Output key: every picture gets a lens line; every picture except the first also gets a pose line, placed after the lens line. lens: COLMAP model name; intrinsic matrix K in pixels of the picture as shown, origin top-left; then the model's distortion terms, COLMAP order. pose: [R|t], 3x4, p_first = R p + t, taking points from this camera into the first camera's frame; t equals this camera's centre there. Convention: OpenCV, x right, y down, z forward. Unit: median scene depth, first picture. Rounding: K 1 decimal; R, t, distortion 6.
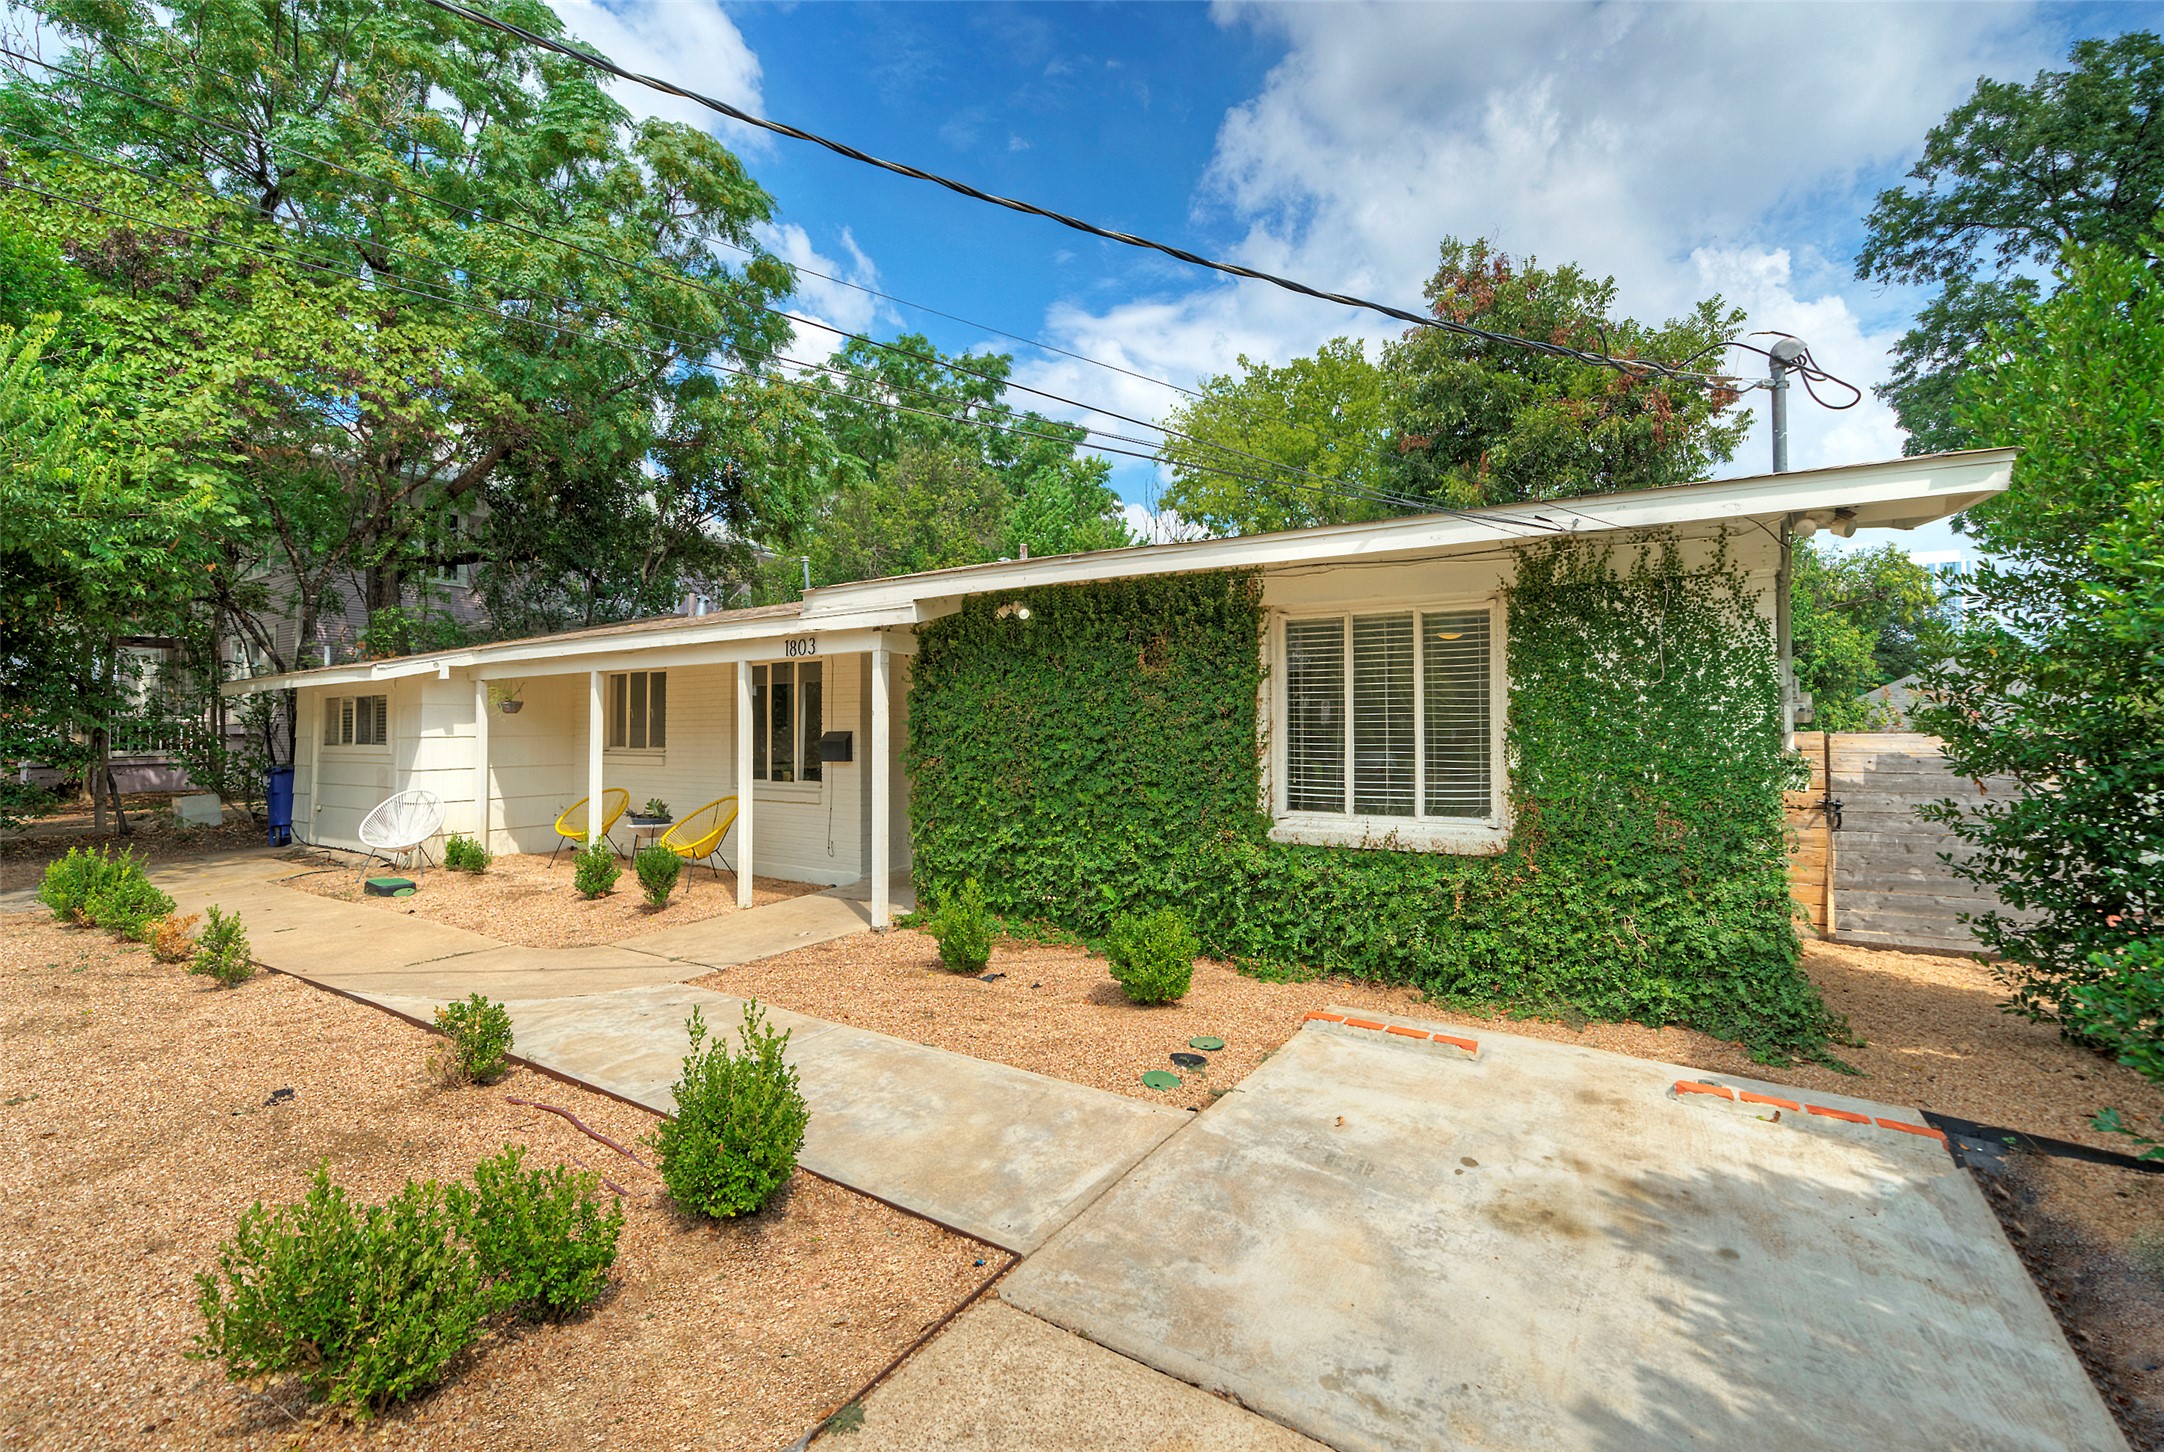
lens RADIAL K [[867.6, 0, 1057.3], [0, 867.6, 721.4], [0, 0, 1]] dist [-0.017902, 0.000080]
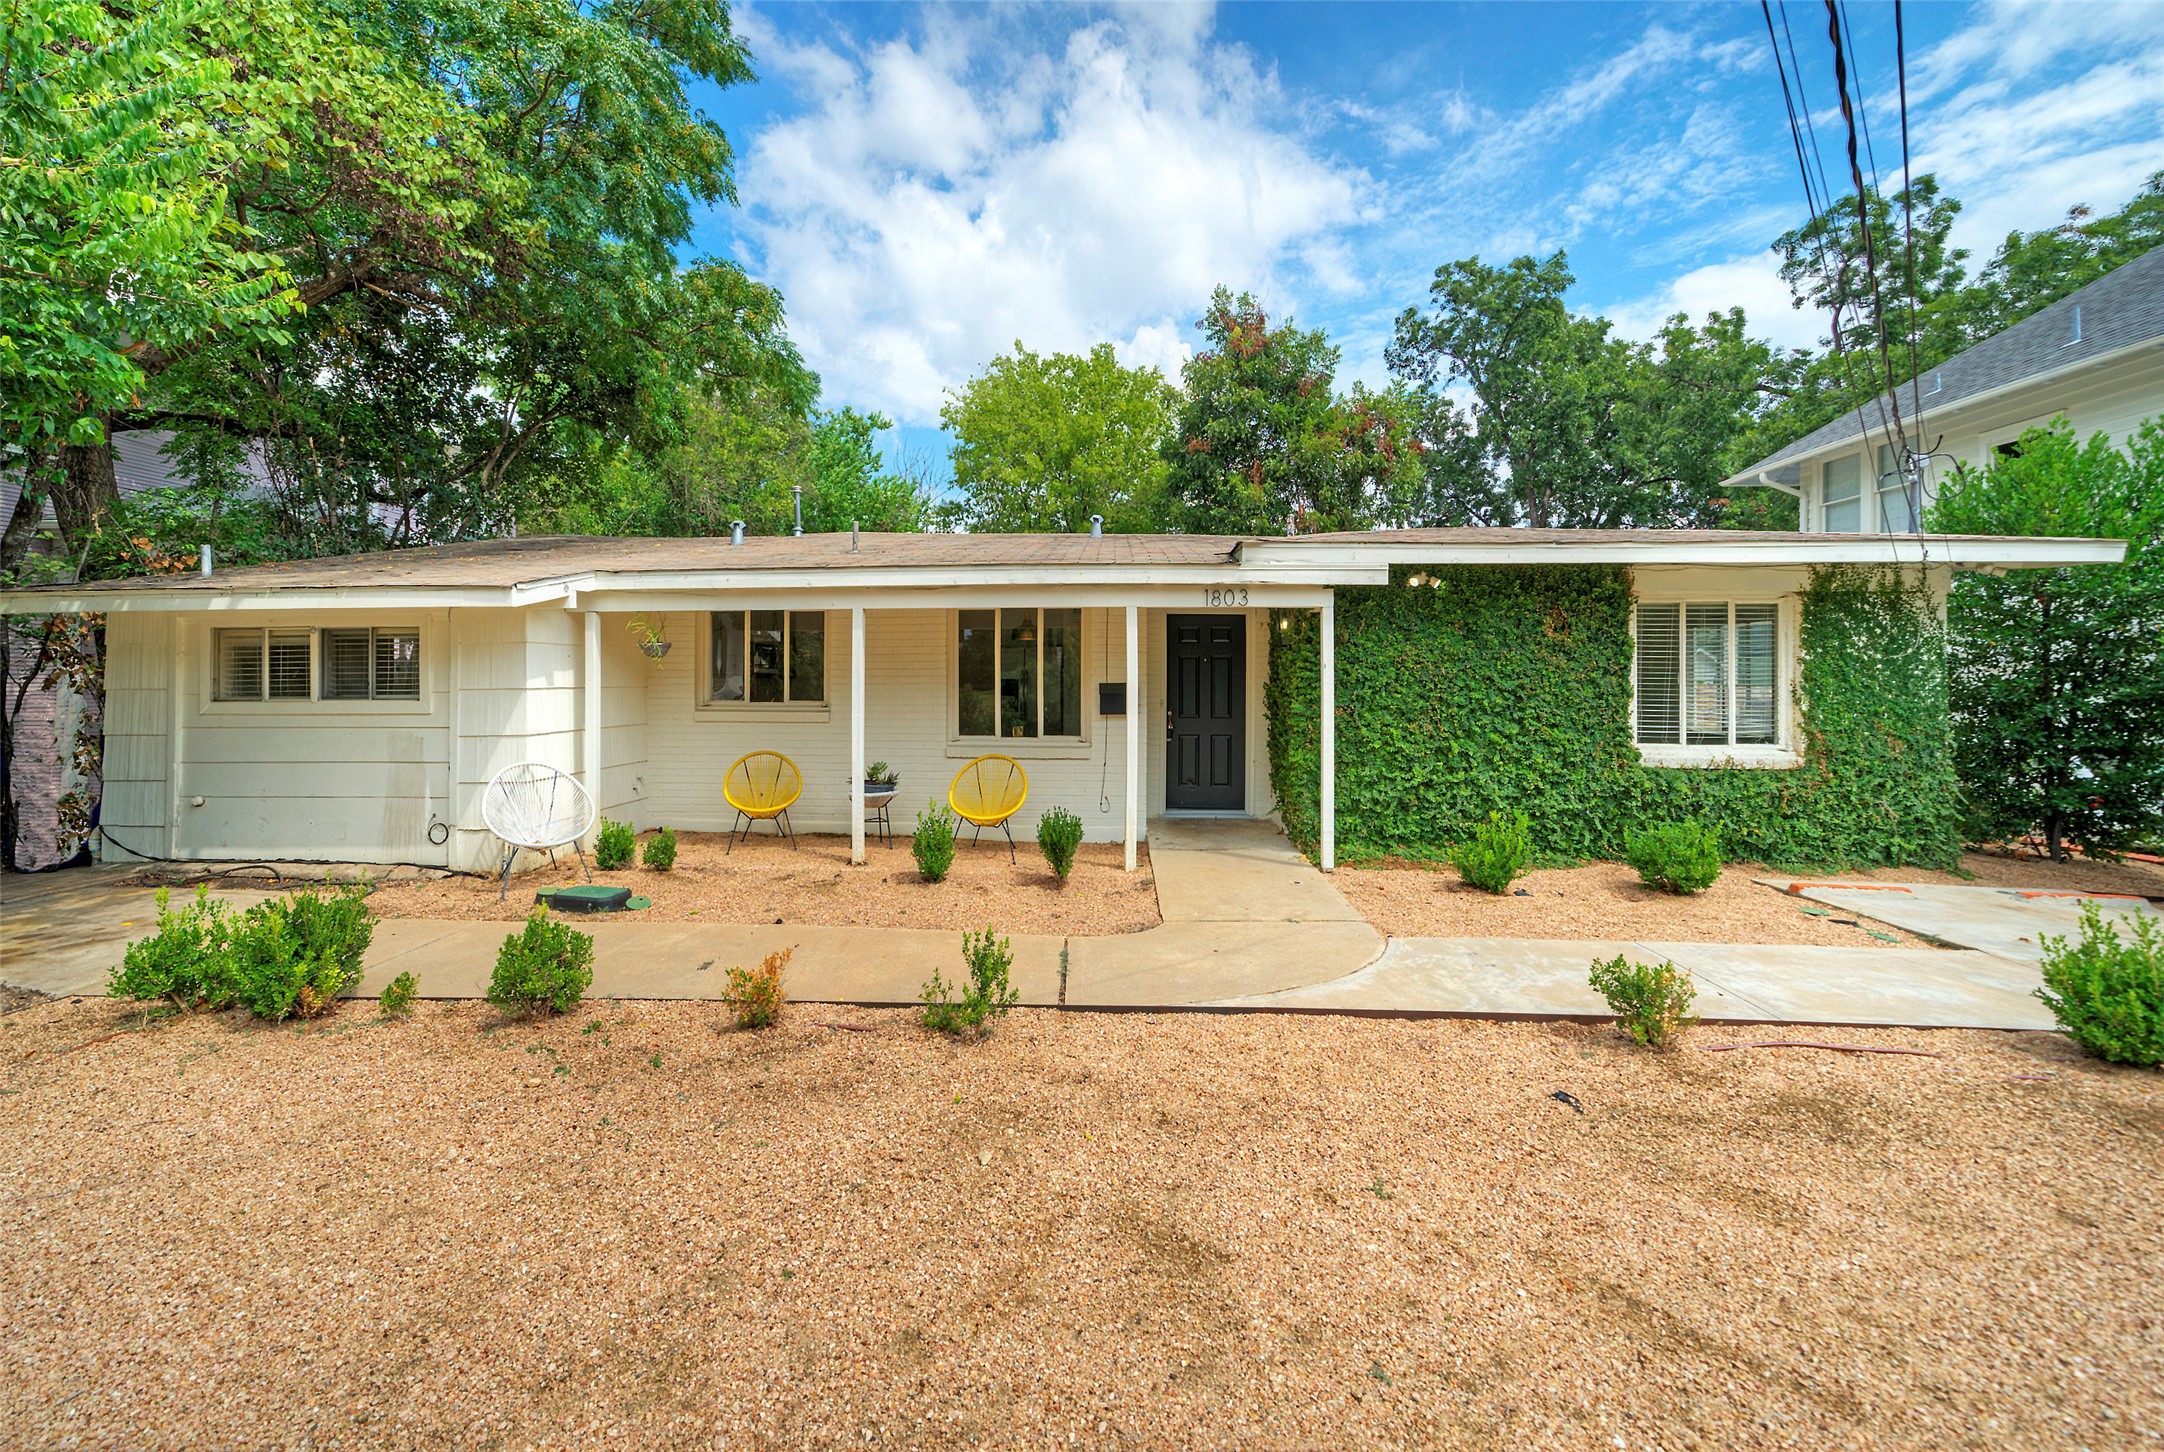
lens RADIAL K [[803.9, 0, 1027.8], [0, 803.9, 674.6], [0, 0, 1]] dist [0.007992, 0.000811]
pose [[0.874945, 0.006215, 0.484182, -0.963534], [-0.010245, 0.999931, 0.005678, -0.001556], [-0.484114, -0.009928, 0.874949, 0.292610]]
